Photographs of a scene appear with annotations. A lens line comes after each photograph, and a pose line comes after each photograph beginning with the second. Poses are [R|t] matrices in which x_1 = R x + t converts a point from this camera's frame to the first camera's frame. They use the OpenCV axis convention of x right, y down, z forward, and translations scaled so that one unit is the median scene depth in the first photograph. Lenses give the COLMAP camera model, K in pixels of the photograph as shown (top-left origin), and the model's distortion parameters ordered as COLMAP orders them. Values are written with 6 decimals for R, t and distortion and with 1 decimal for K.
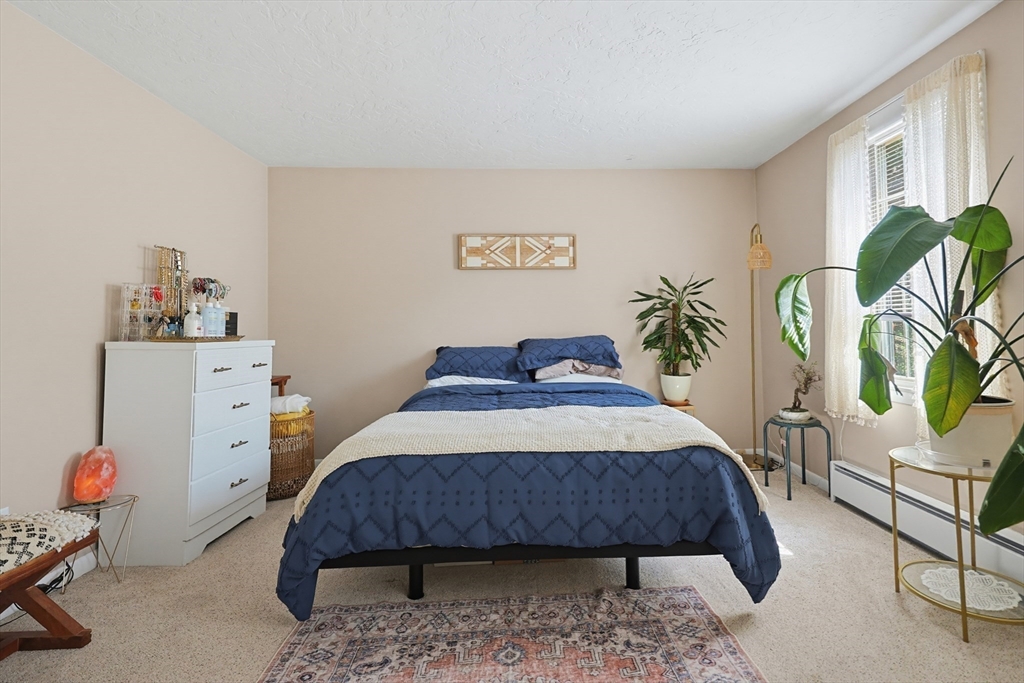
lens RADIAL K [[471.2, 0, 511.9], [0, 471.2, 320.6], [0, 0, 1]] dist [-0.000619, 0.000089]
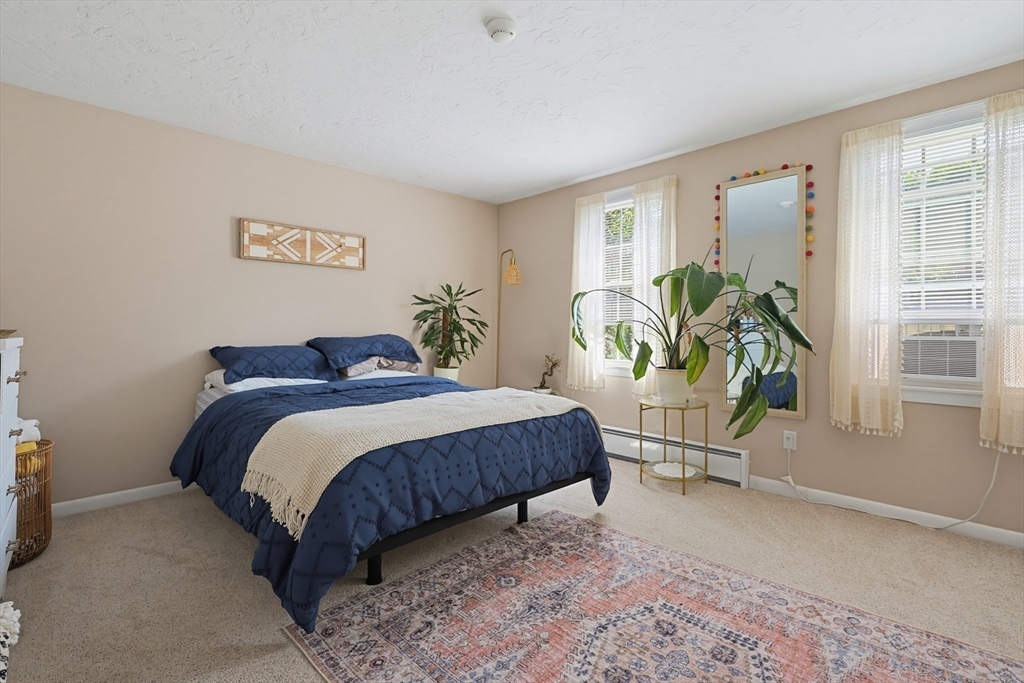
lens RADIAL K [[448.8, 0, 518.1], [0, 448.8, 335.1], [0, 0, 1]] dist [0.000724, 0.000063]
pose [[0.765050, 0.003574, 0.643961, -0.451448], [-0.021155, 0.999584, 0.019585, 0.012644], [-0.643624, -0.028607, 0.764807, 0.044328]]
